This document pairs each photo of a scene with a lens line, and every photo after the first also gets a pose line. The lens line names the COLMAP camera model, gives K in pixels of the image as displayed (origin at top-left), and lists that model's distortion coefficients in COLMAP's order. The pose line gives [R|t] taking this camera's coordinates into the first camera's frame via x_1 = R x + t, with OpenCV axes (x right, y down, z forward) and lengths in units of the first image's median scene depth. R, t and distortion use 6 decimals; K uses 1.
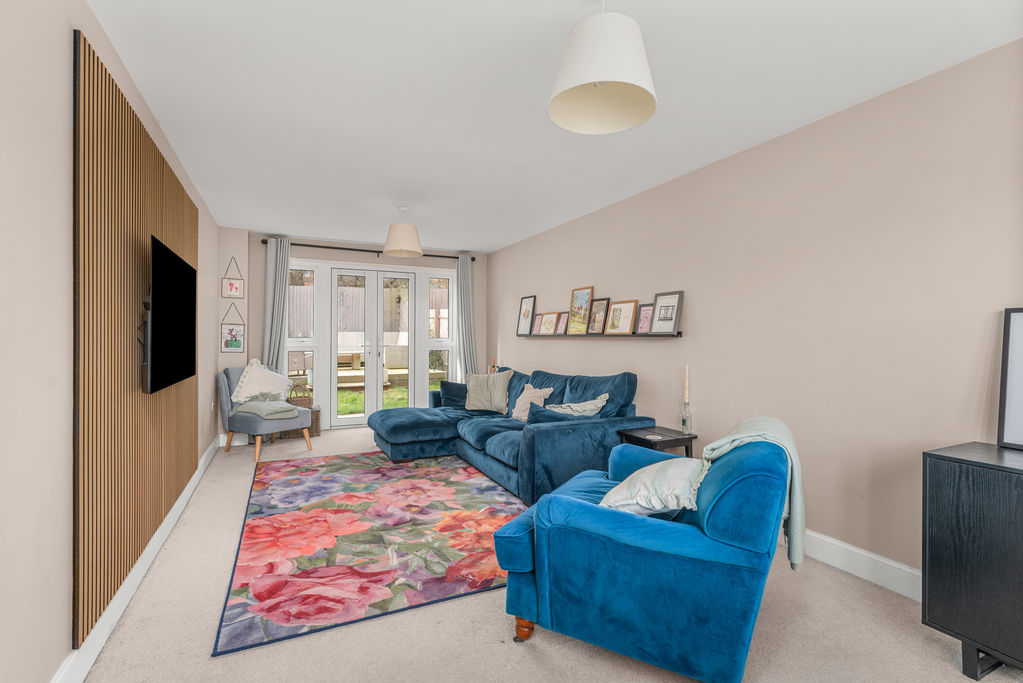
lens RADIAL K [[470.8, 0, 512.4], [0, 470.8, 339.9], [0, 0, 1]] dist [0.000267, 0.000010]
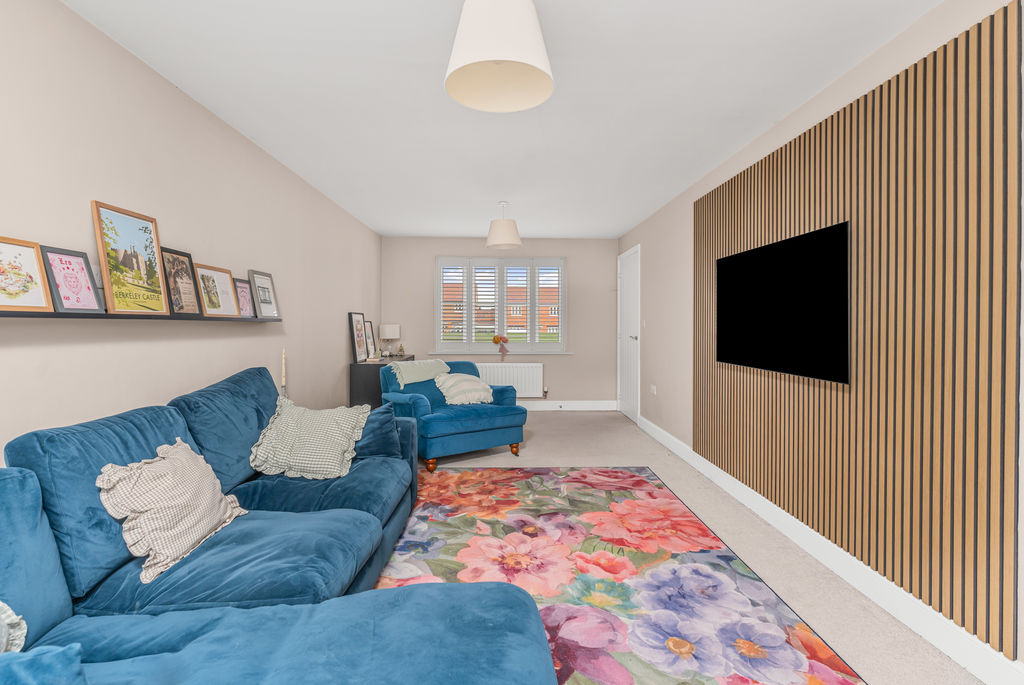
lens RADIAL K [[471.3, 0, 514.0], [0, 471.3, 335.8], [0, 0, 1]] dist [0.000267, 0.000010]
pose [[-0.911208, -0.016536, 0.411614, -0.557829], [-0.004342, 0.999524, 0.030542, -0.009705], [-0.411923, 0.026043, -0.910846, 1.889989]]
